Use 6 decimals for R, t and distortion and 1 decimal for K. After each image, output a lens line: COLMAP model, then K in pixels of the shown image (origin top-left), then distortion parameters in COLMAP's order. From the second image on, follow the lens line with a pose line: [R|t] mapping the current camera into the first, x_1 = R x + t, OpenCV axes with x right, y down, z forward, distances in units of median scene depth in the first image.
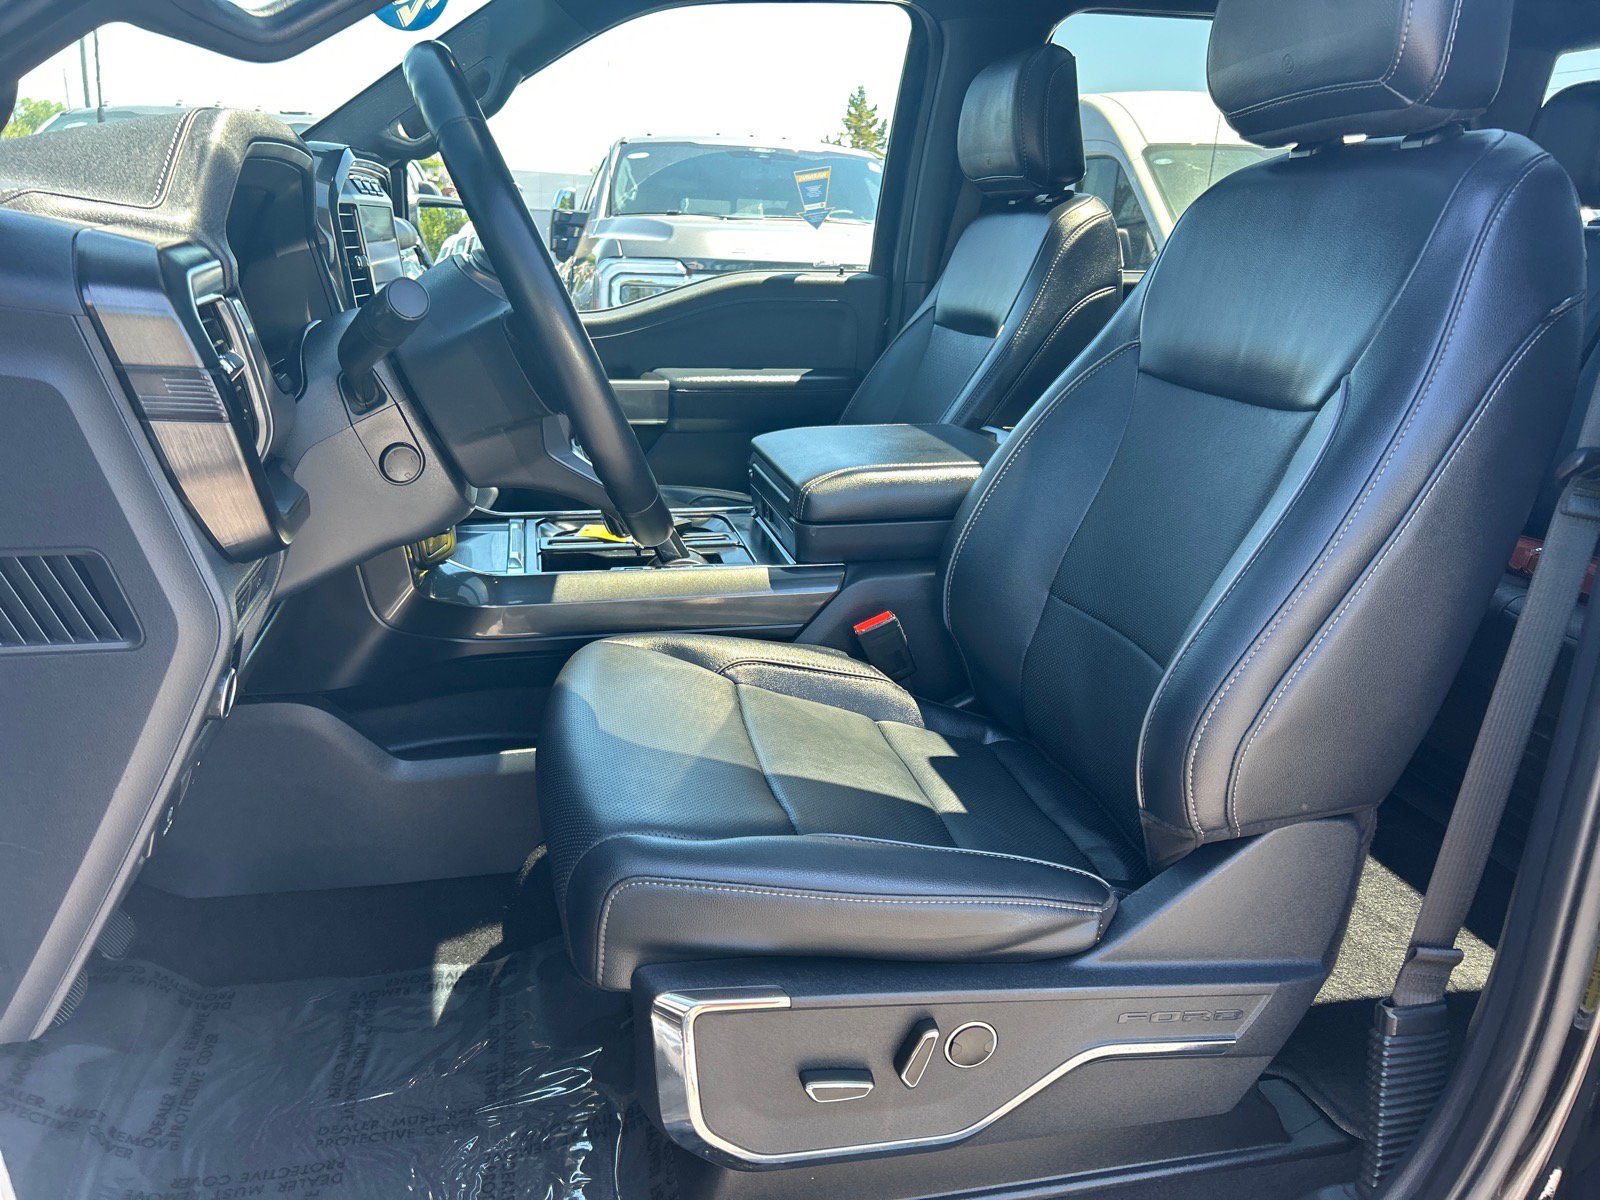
lens RADIAL K [[1219.9, 0, 801.4], [0, 1219.9, 593.3], [0, 0, 1]] dist [0.021615, -0.011764]
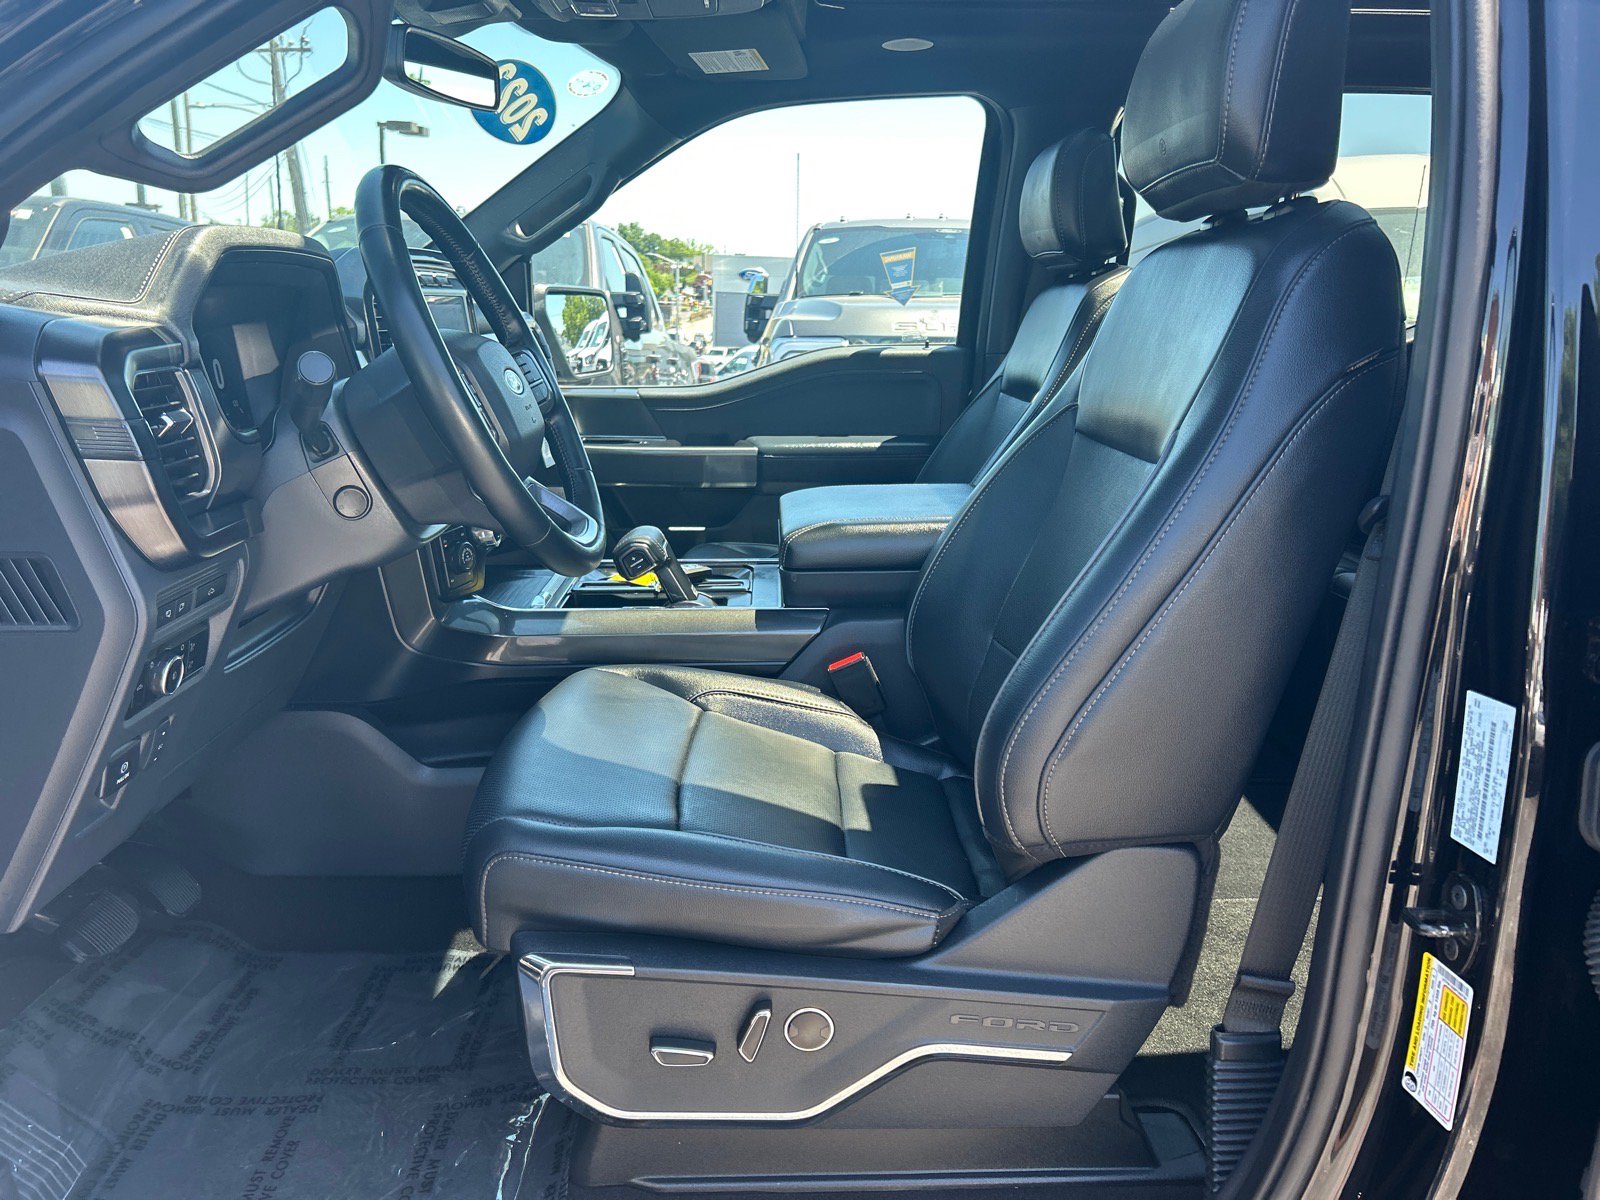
lens RADIAL K [[1215.2, 0, 800.0], [0, 1215.2, 600.0], [0, 0, 1]] dist [0.033071, -0.033468]
pose [[0.981897, 0.021710, -0.188168, 0.254740], [-0.031920, 0.998168, -0.051401, 0.029388], [0.186707, 0.056477, 0.980791, -0.081965]]
